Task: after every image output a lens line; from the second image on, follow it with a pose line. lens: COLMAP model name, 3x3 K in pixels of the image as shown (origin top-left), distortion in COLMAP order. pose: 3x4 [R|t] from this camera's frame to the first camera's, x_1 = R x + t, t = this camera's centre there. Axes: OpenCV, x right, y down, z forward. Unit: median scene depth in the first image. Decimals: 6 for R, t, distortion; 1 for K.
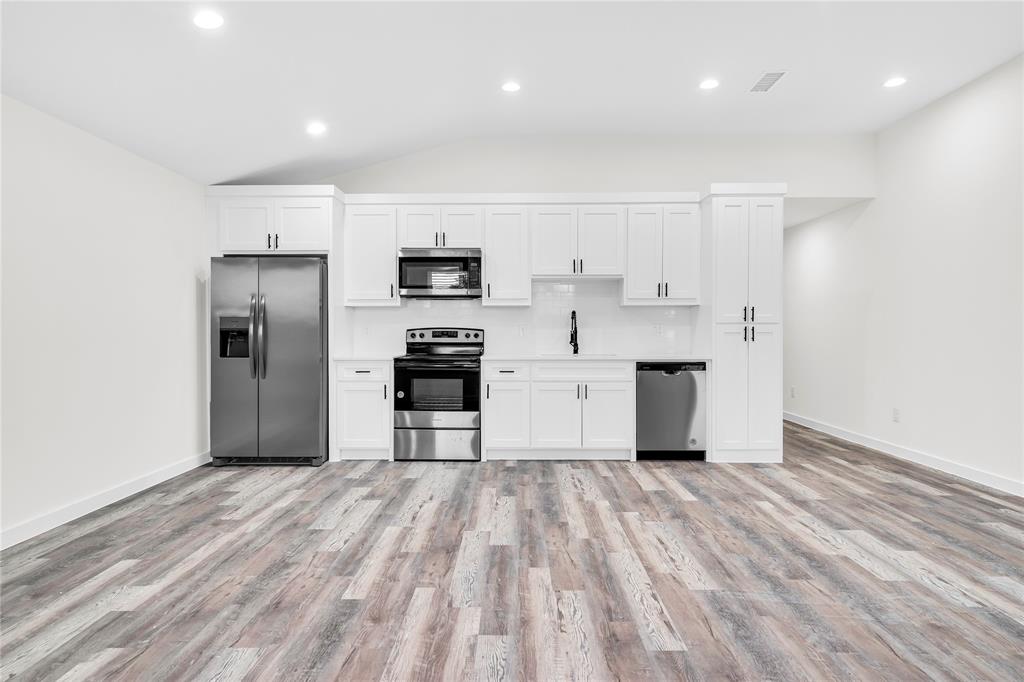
lens RADIAL K [[586.9, 0, 505.9], [0, 586.9, 337.7], [0, 0, 1]] dist [0.010884, -0.000110]
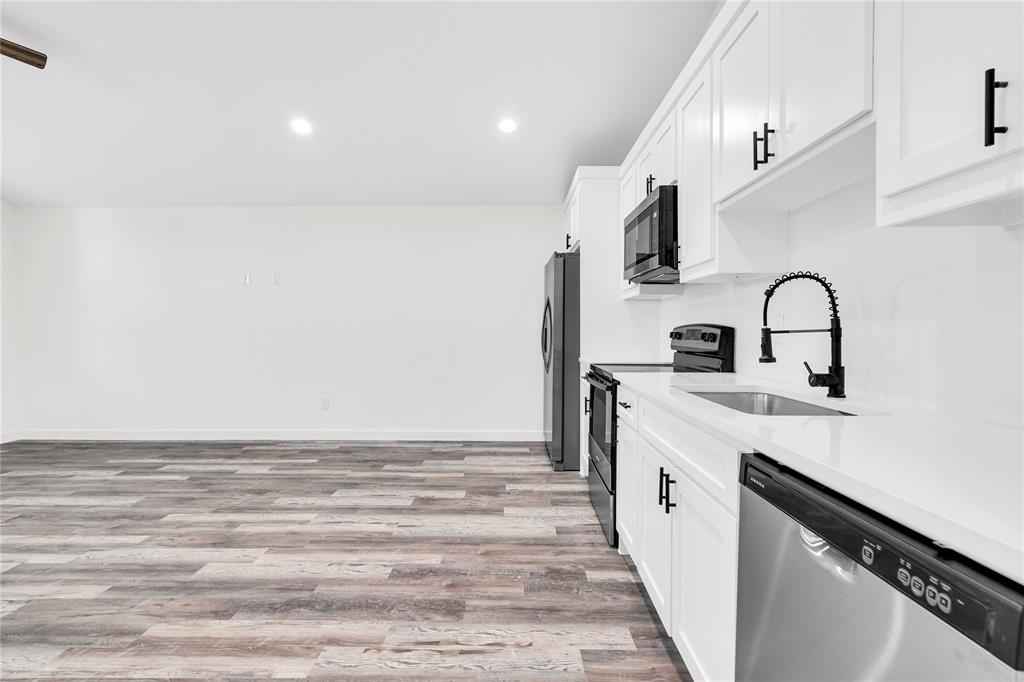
lens RADIAL K [[470.3, 0, 510.7], [0, 470.3, 336.7], [0, 0, 1]] dist [-0.004466, 0.002026]
pose [[0.010721, 0.016407, -0.999808, 0.535306], [-0.013058, 0.999782, 0.016267, -0.012888], [0.999857, 0.012881, 0.010933, 1.114218]]
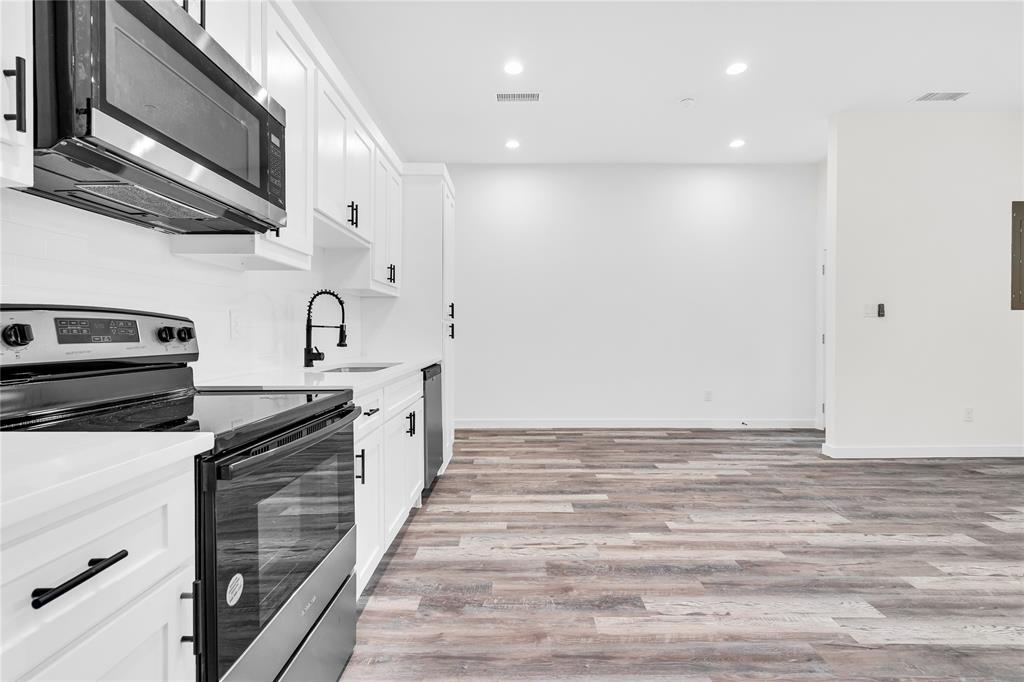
lens RADIAL K [[470.3, 0, 512.8], [0, 470.3, 335.6], [0, 0, 1]] dist [-0.004466, 0.002026]
pose [[-0.014406, -0.005729, 0.999880, -0.456613], [0.013840, 0.999887, 0.005928, -0.003018], [-0.999800, 0.013923, -0.014325, 1.119047]]
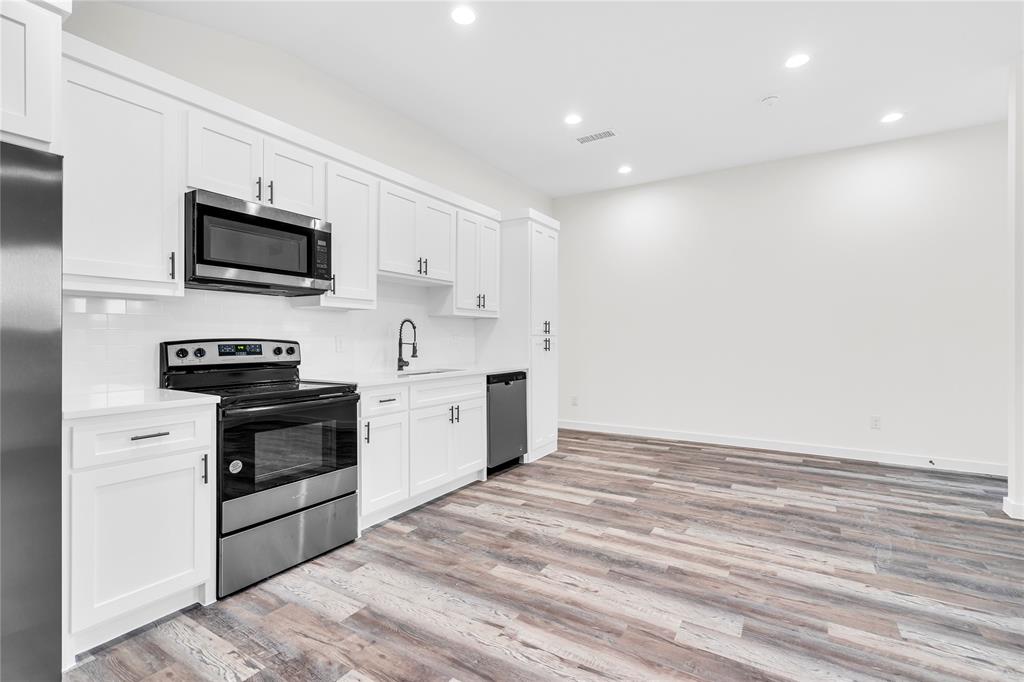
lens RADIAL K [[470.3, 0, 510.9], [0, 470.3, 339.4], [0, 0, 1]] dist [-0.004466, 0.002026]
pose [[0.511865, 0.000662, 0.859066, -0.517880], [0.011496, 0.999905, -0.007620, -0.013449], [-0.858989, 0.013776, 0.511809, 0.719658]]
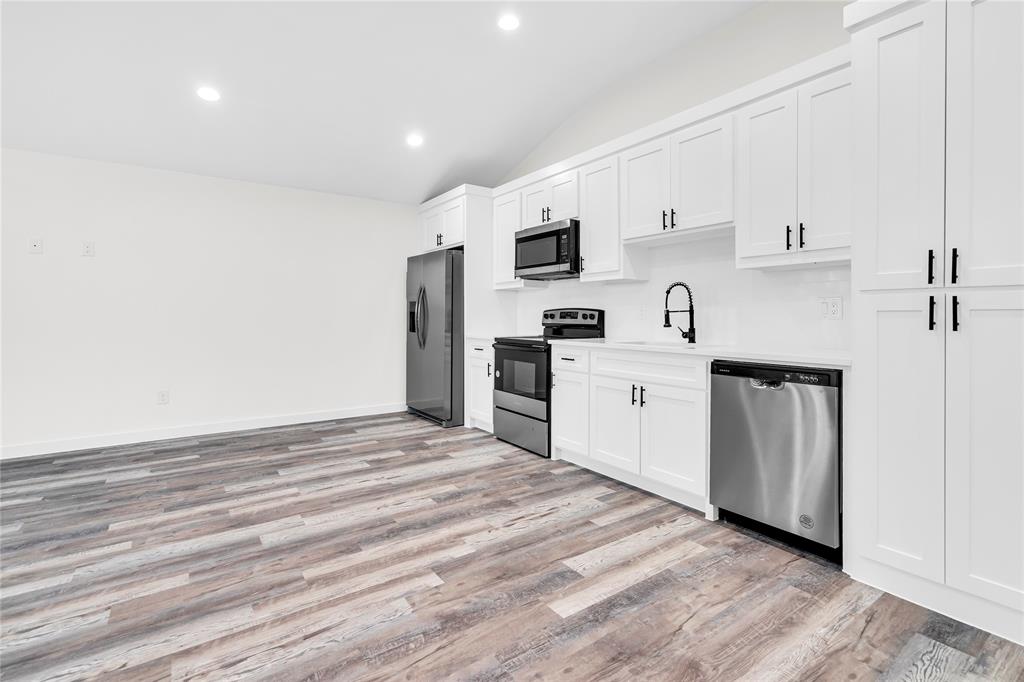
lens RADIAL K [[470.3, 0, 510.2], [0, 470.3, 317.0], [0, 0, 1]] dist [-0.004466, 0.002026]
pose [[0.586370, 0.003405, -0.810036, 0.620725], [-0.011410, 0.999927, -0.004056, 0.001373], [0.809963, 0.011621, 0.586366, 0.673529]]
